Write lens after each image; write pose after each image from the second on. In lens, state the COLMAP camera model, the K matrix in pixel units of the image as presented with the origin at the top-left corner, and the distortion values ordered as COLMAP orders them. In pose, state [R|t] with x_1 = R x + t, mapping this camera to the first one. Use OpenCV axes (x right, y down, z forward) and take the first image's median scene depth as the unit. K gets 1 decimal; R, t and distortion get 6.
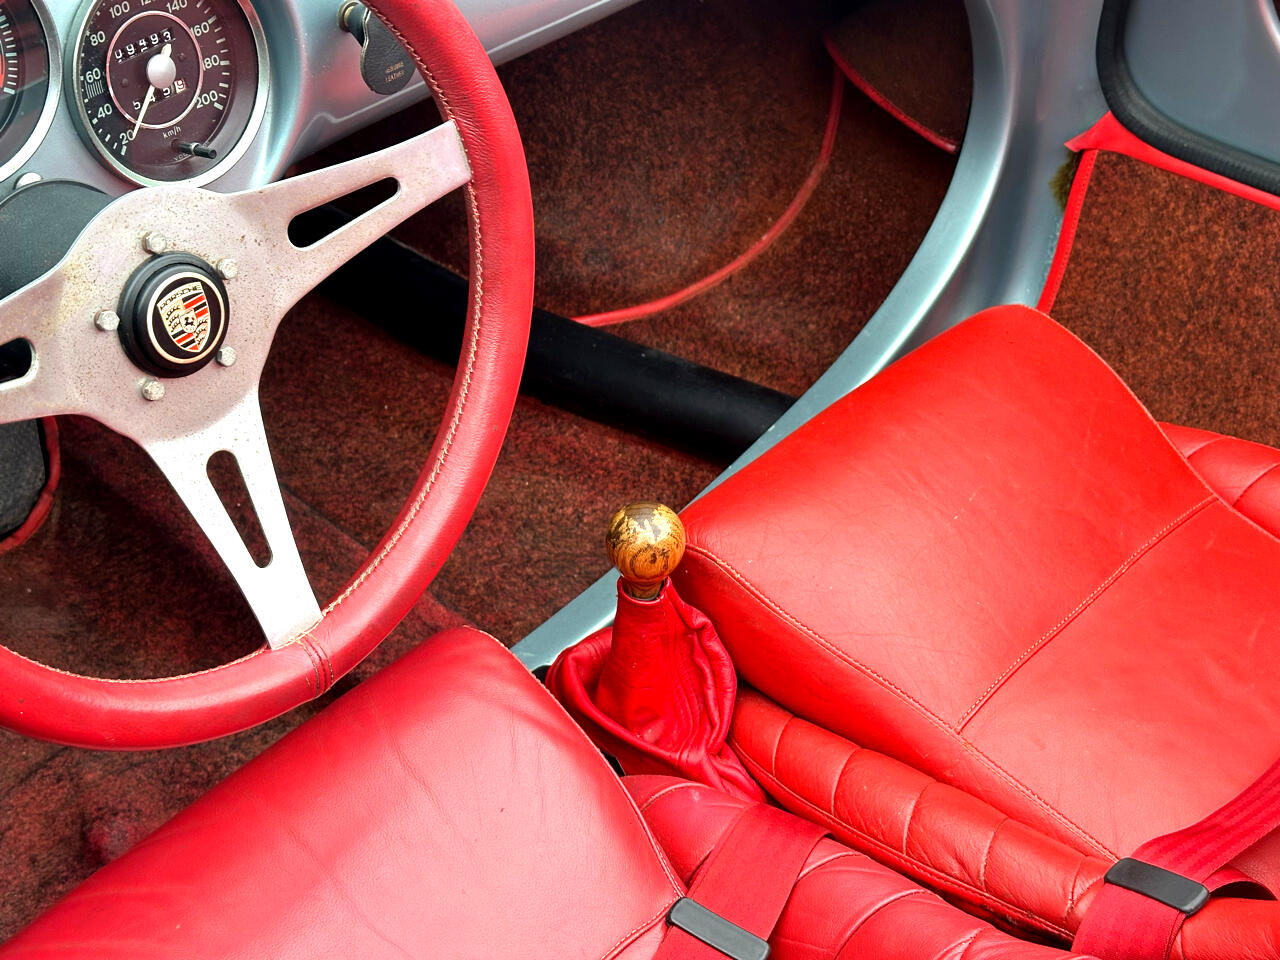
lens RADIAL K [[1791.2, 0, 630.1], [0, 1791.2, 482.1], [0, 0, 1]] dist [0.172239, -0.323141]
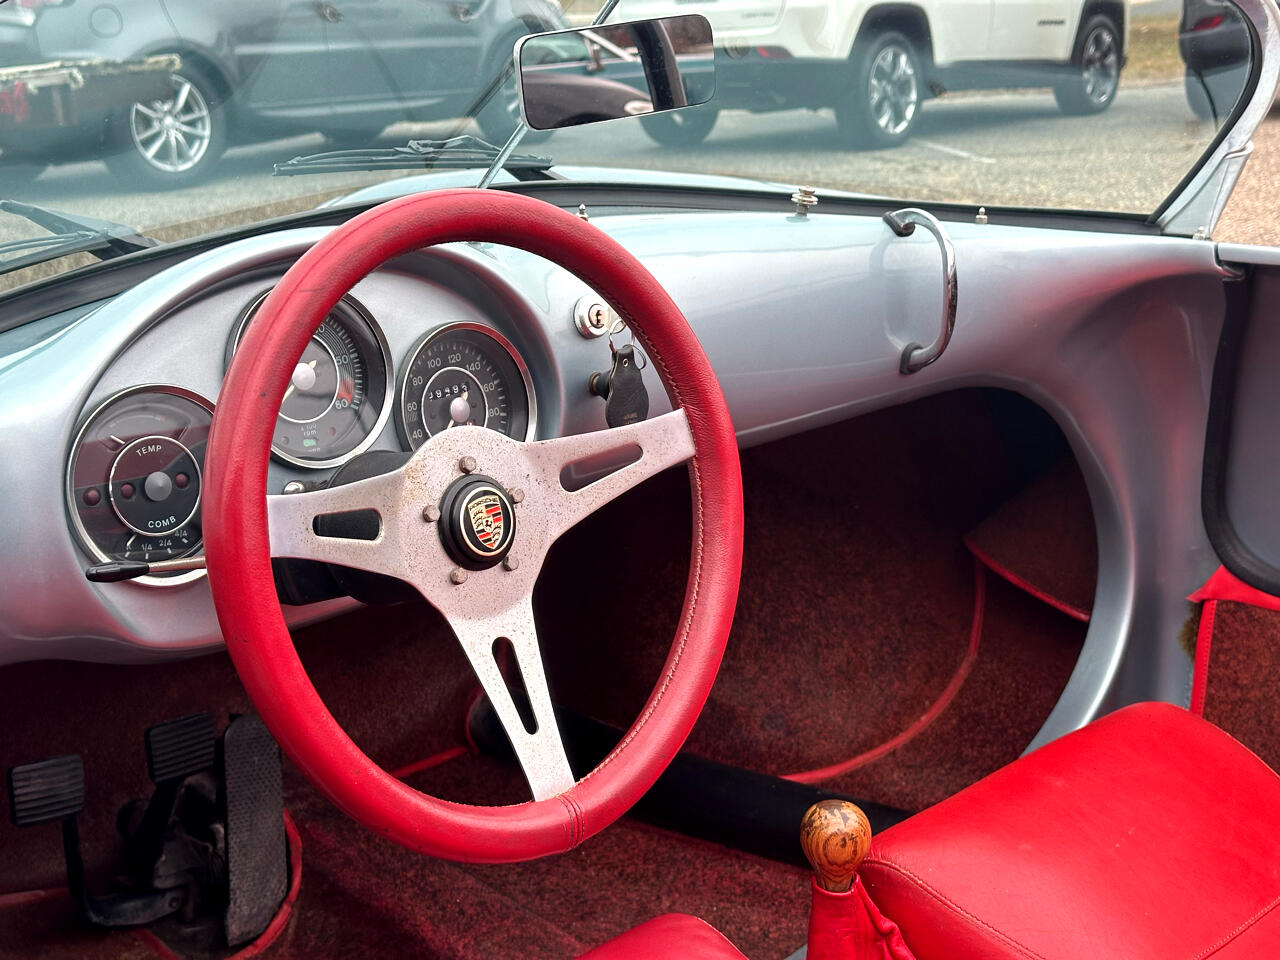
lens RADIAL K [[1791.2, 0, 630.1], [0, 1791.2, 482.1], [0, 0, 1]] dist [0.172239, -0.323141]
pose [[0.996908, -0.023394, -0.075012, -0.021263], [-0.008339, 0.917764, -0.397039, 0.199959], [0.078132, 0.396437, 0.914731, -0.098422]]
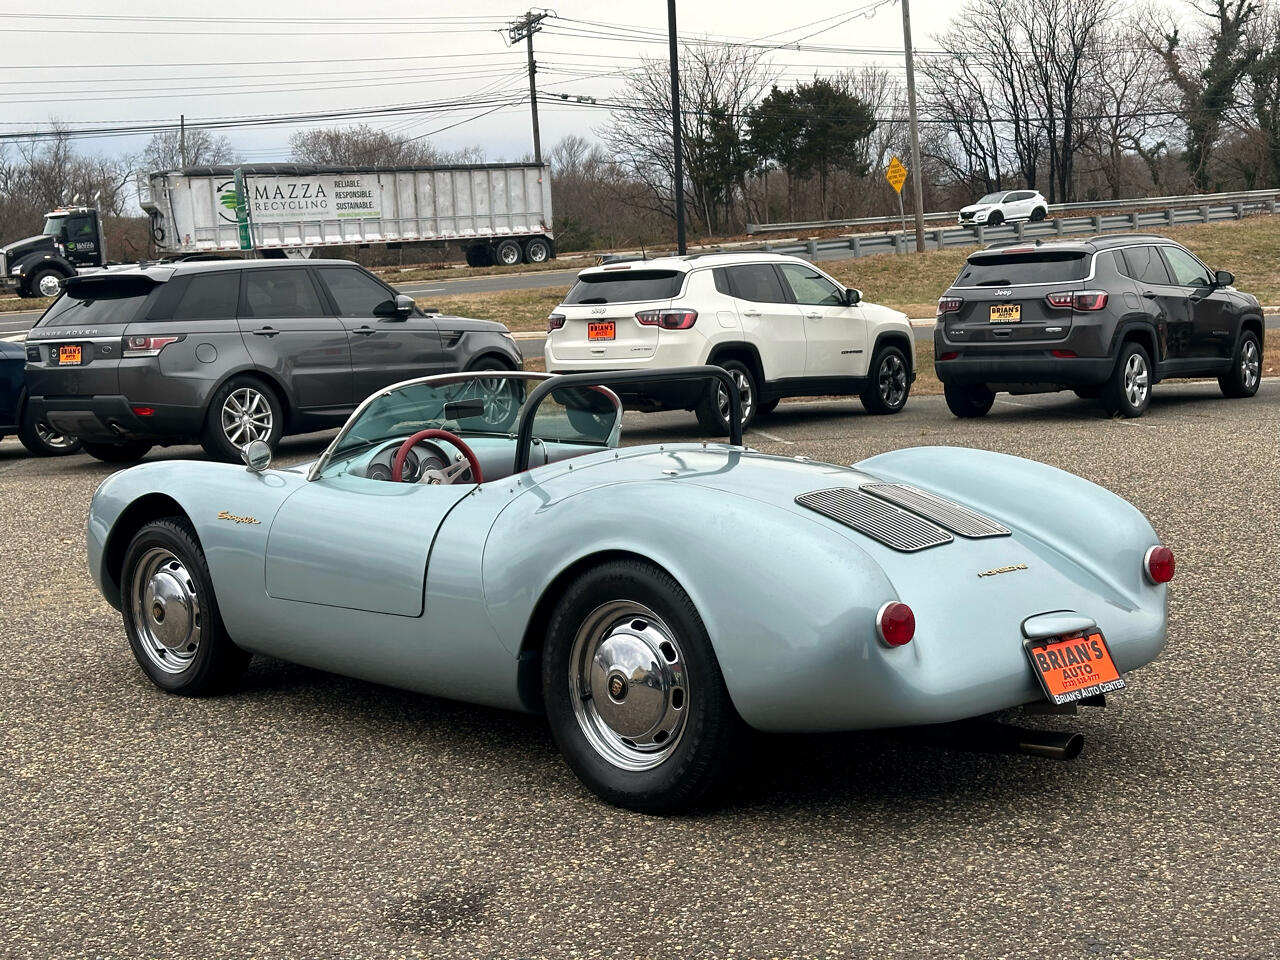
lens RADIAL K [[1807.7, 0, 615.3], [0, 1807.7, 493.7], [0, 0, 1]] dist [0.149247, -0.048084]
pose [[0.996685, -0.038552, -0.071639, 0.521304], [-0.005650, 0.845664, -0.533685, 1.961317], [0.081157, 0.532321, 0.842643, -2.626185]]
